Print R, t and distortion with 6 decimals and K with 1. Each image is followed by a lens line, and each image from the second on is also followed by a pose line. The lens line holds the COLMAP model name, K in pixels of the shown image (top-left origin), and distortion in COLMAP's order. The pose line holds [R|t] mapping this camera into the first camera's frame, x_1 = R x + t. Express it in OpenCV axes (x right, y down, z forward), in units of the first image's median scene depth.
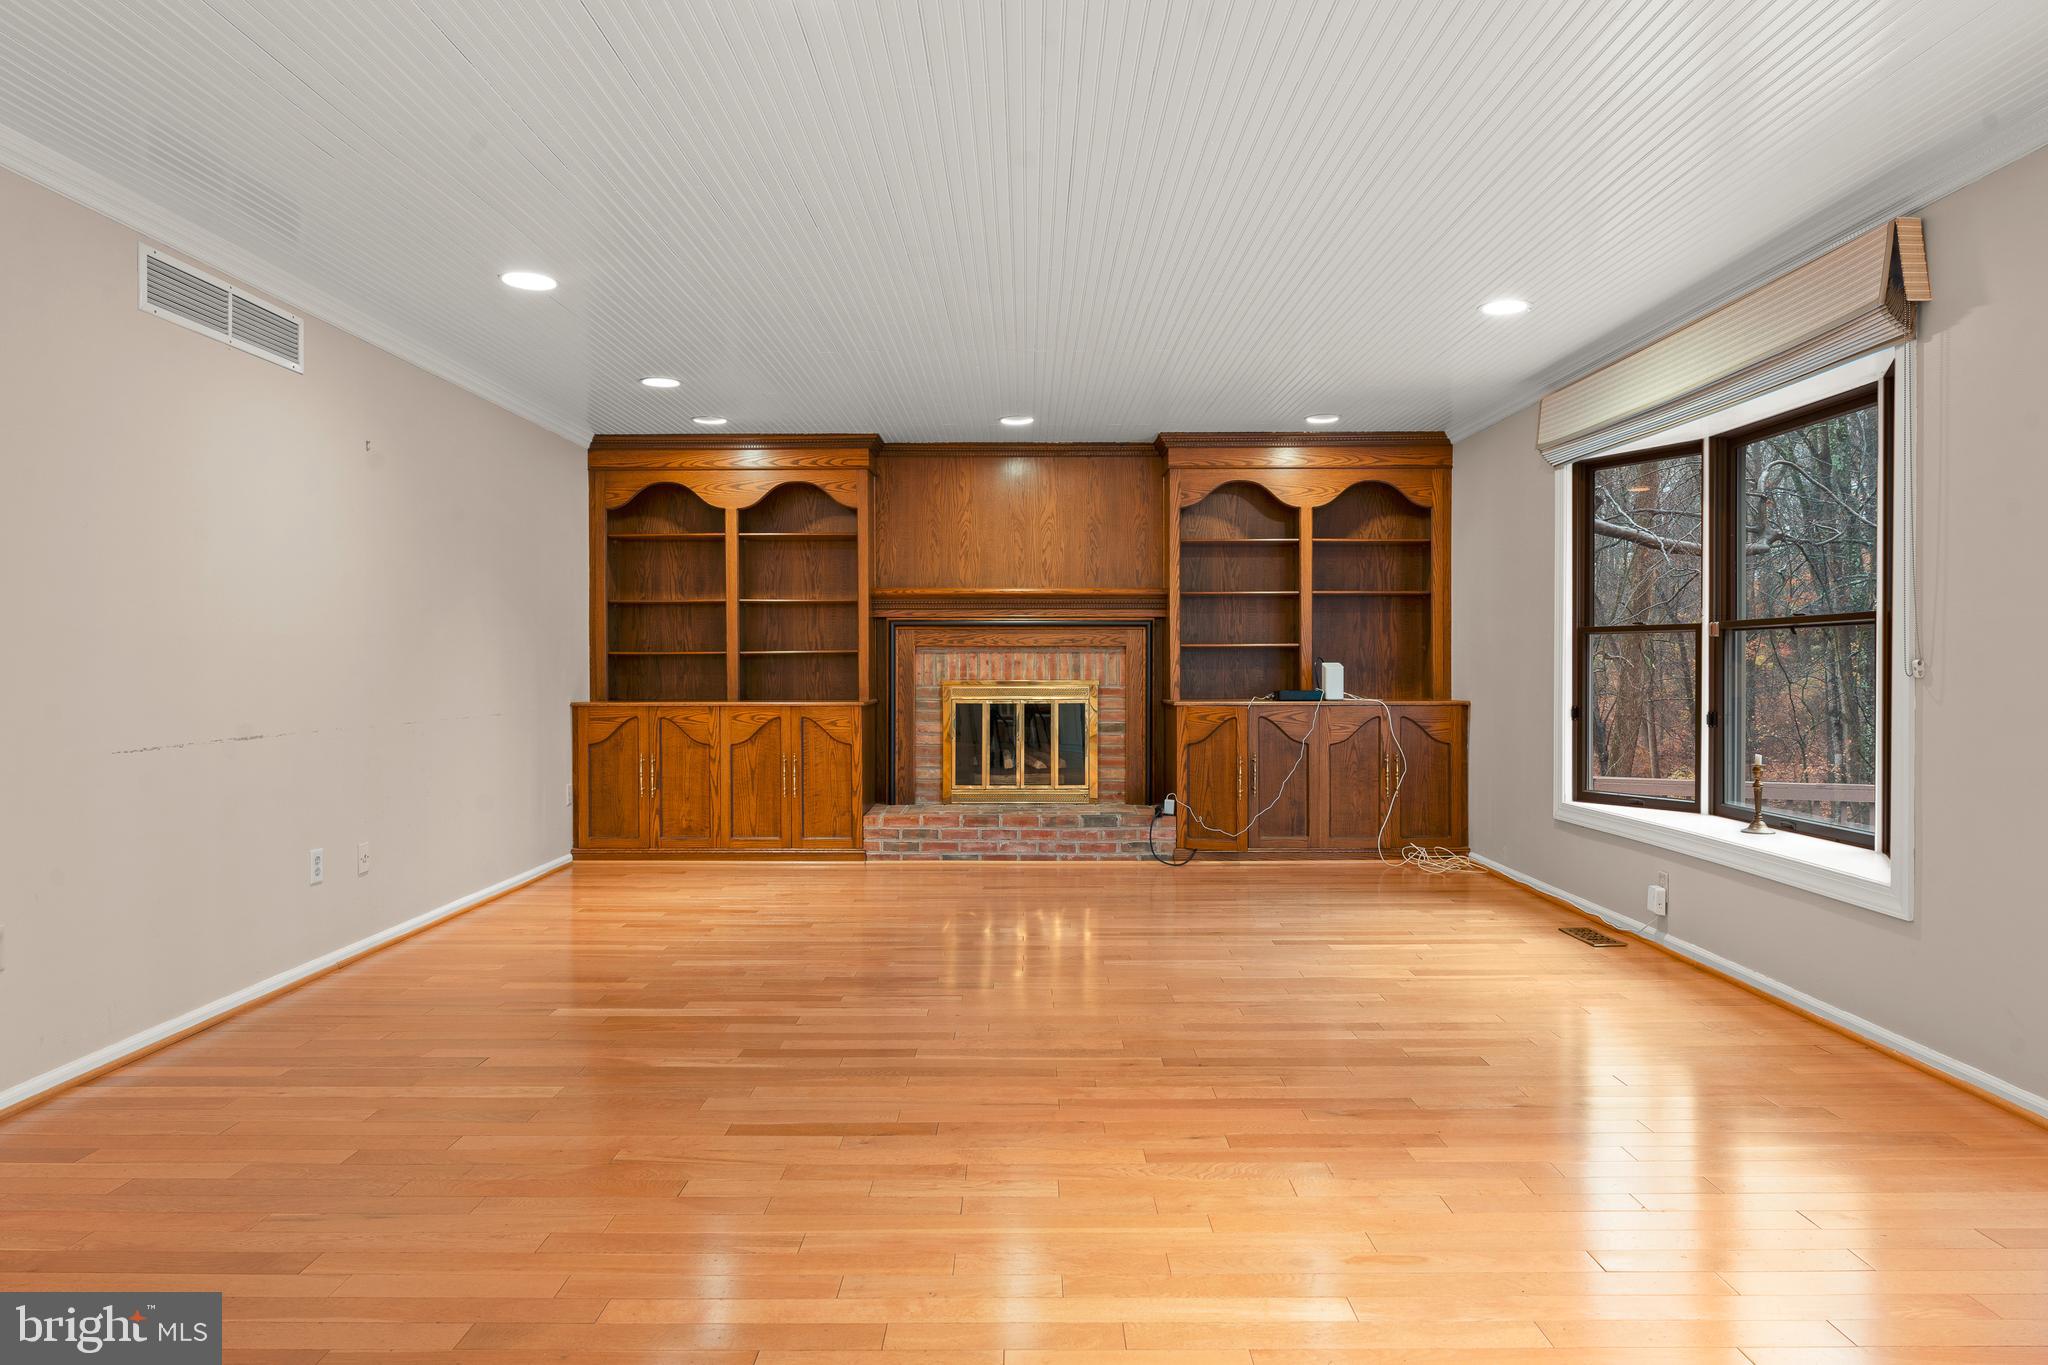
lens RADIAL K [[1242.4, 0, 1029.6], [0, 1242.4, 680.6], [0, 0, 1]] dist [-0.003901, -0.000752]
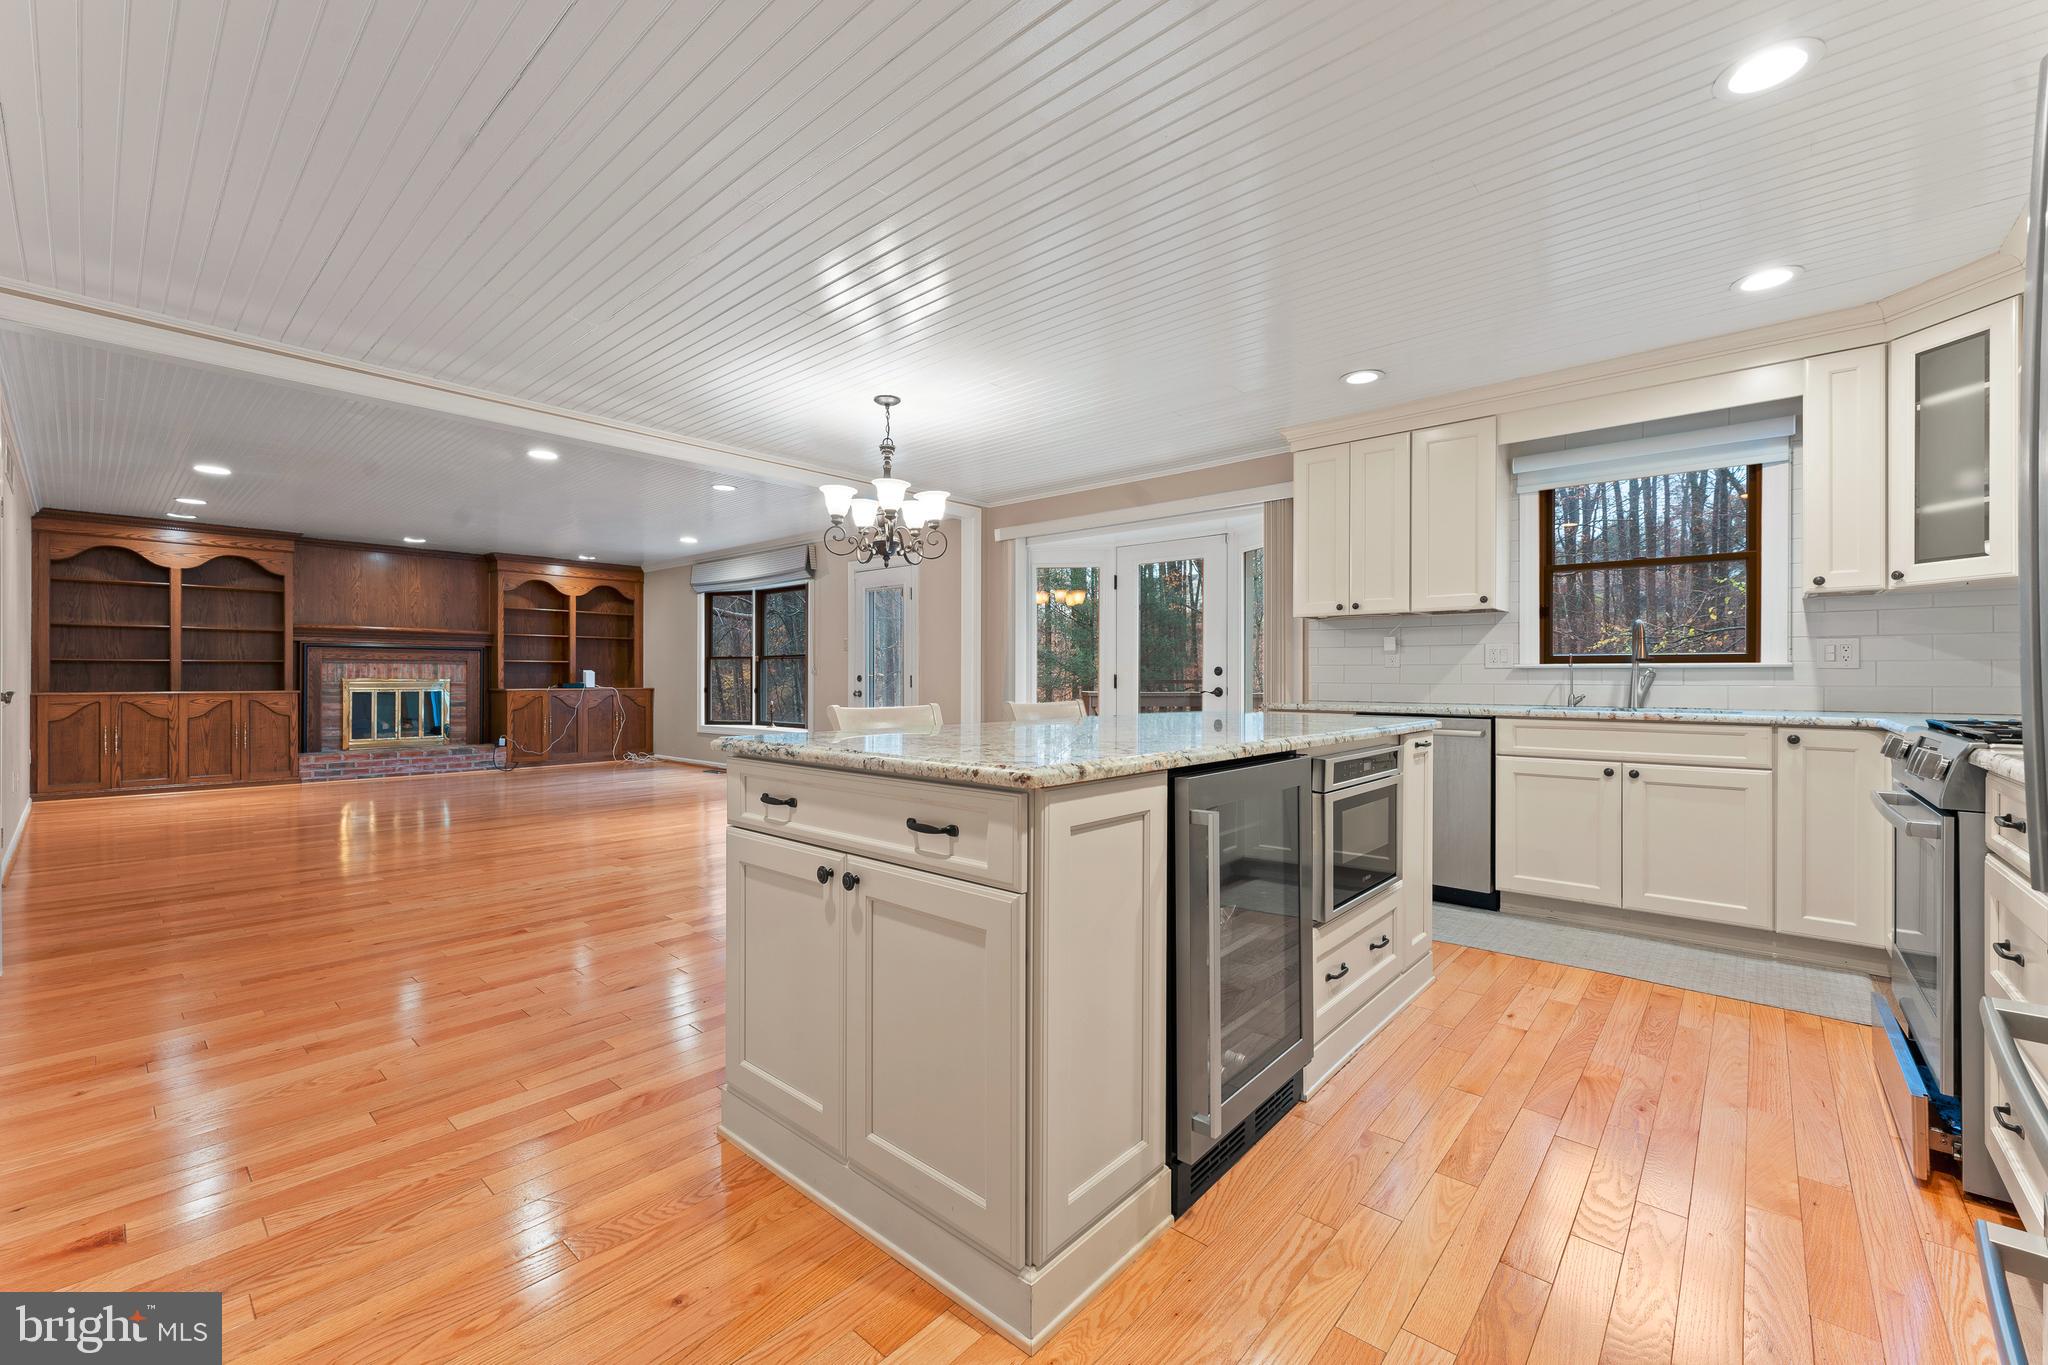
lens RADIAL K [[828.8, 0, 1031.1], [0, 828.8, 675.9], [0, 0, 1]] dist [-0.000123, -0.000112]
pose [[0.660053, 0.003916, 0.751209, -0.313488], [0.007716, 0.999898, -0.011993, 0.017641], [-0.751179, 0.013712, 0.659956, -0.493189]]
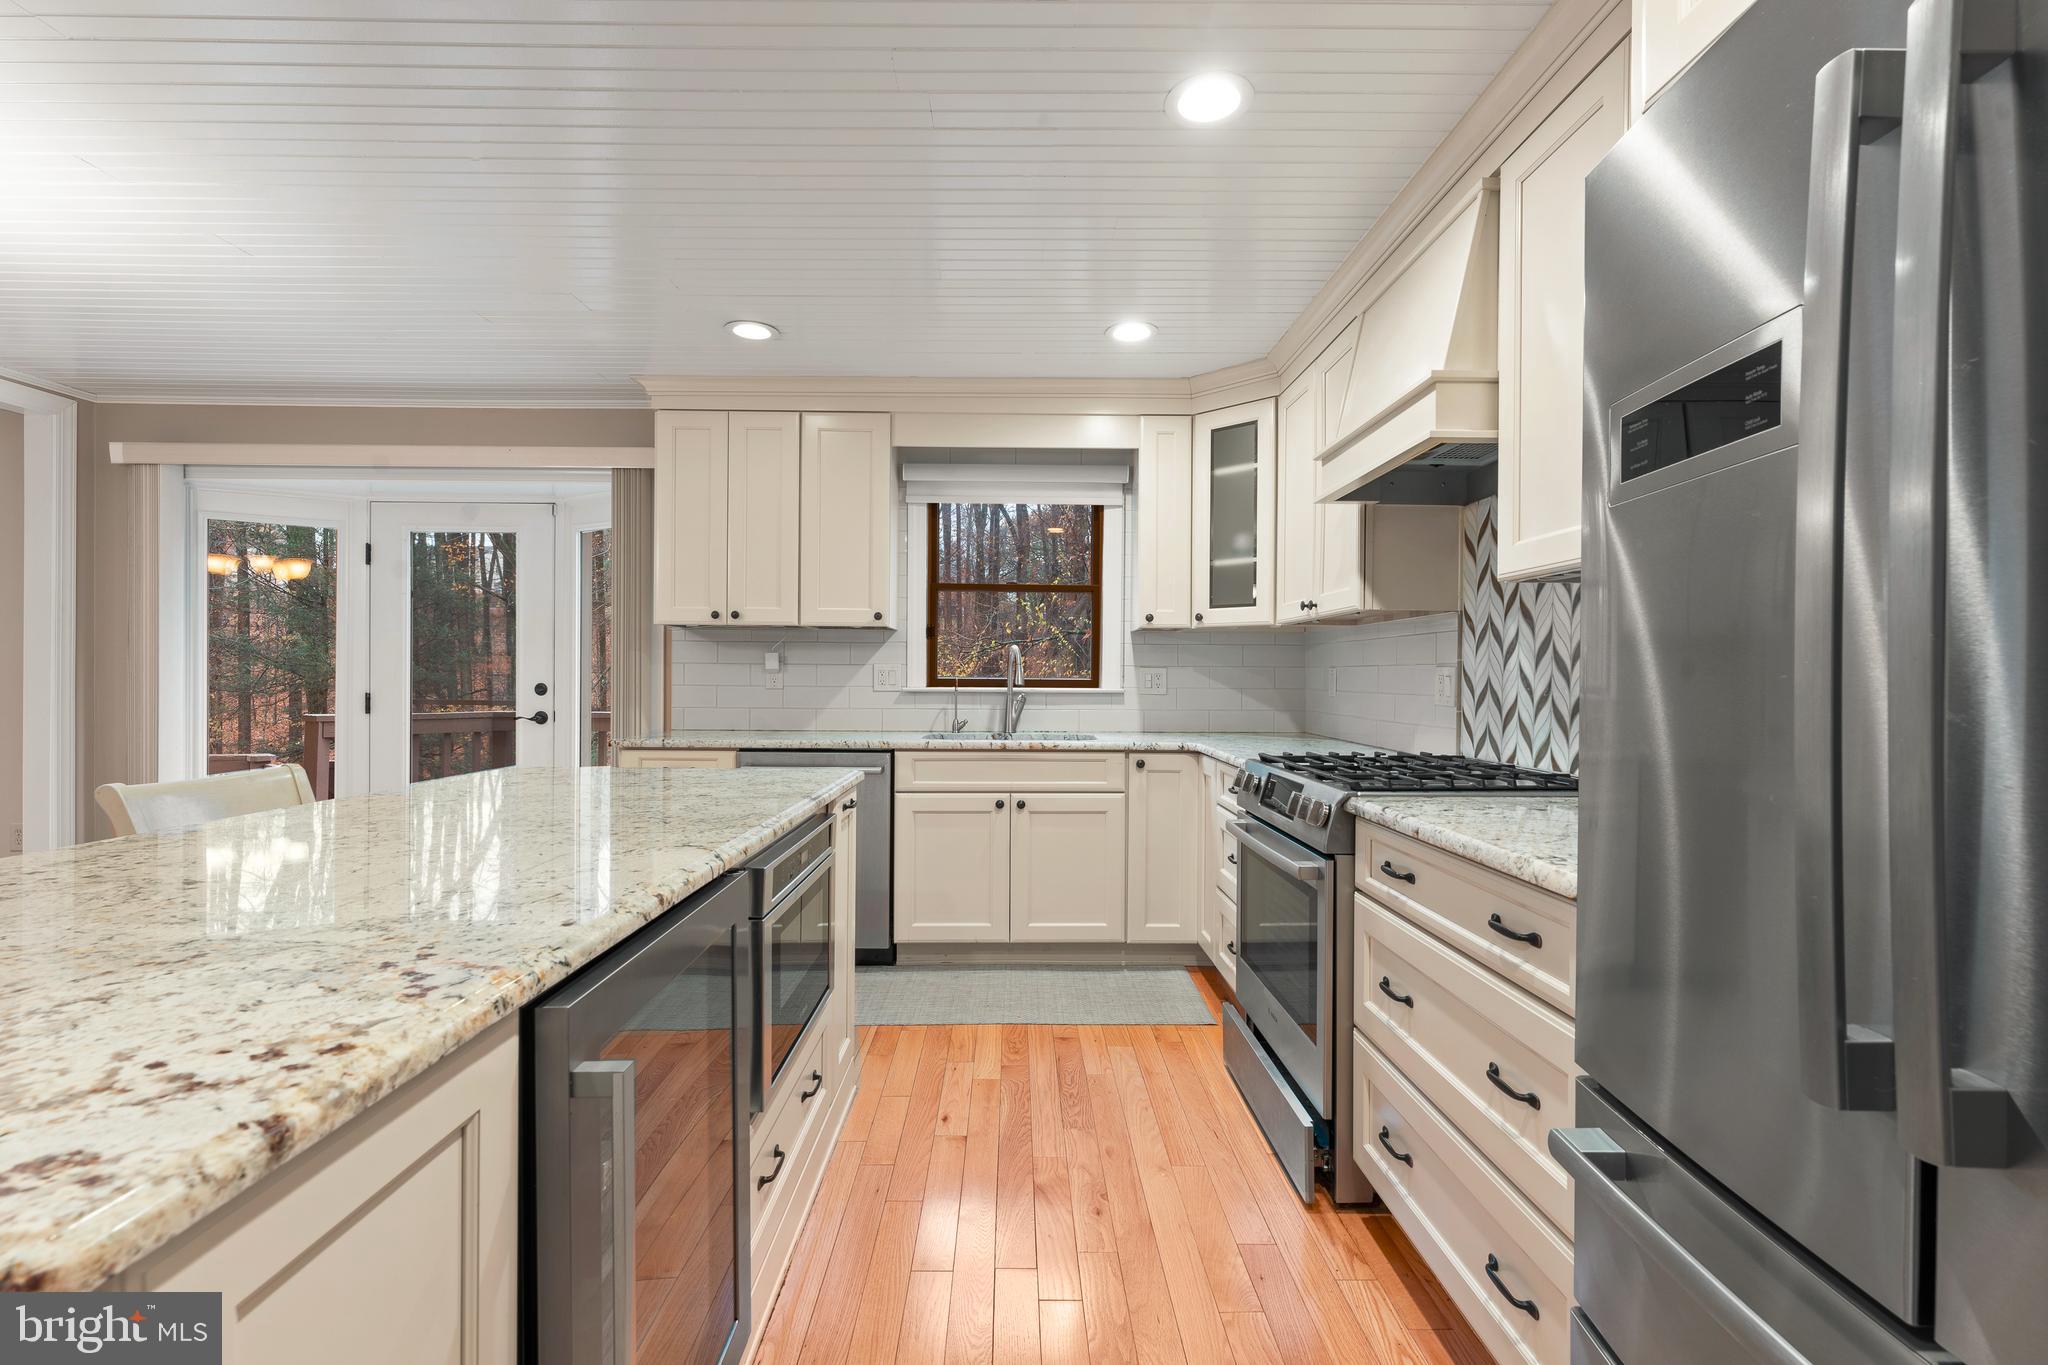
lens RADIAL K [[898.6, 0, 1027.5], [0, 898.6, 679.9], [0, 0, 1]] dist [-0.000740, -0.000106]
pose [[-0.016512, -0.001350, 0.999863, -0.230649], [0.008750, 0.999961, 0.001494, -0.000950], [-0.999825, 0.008773, -0.016499, -0.431708]]
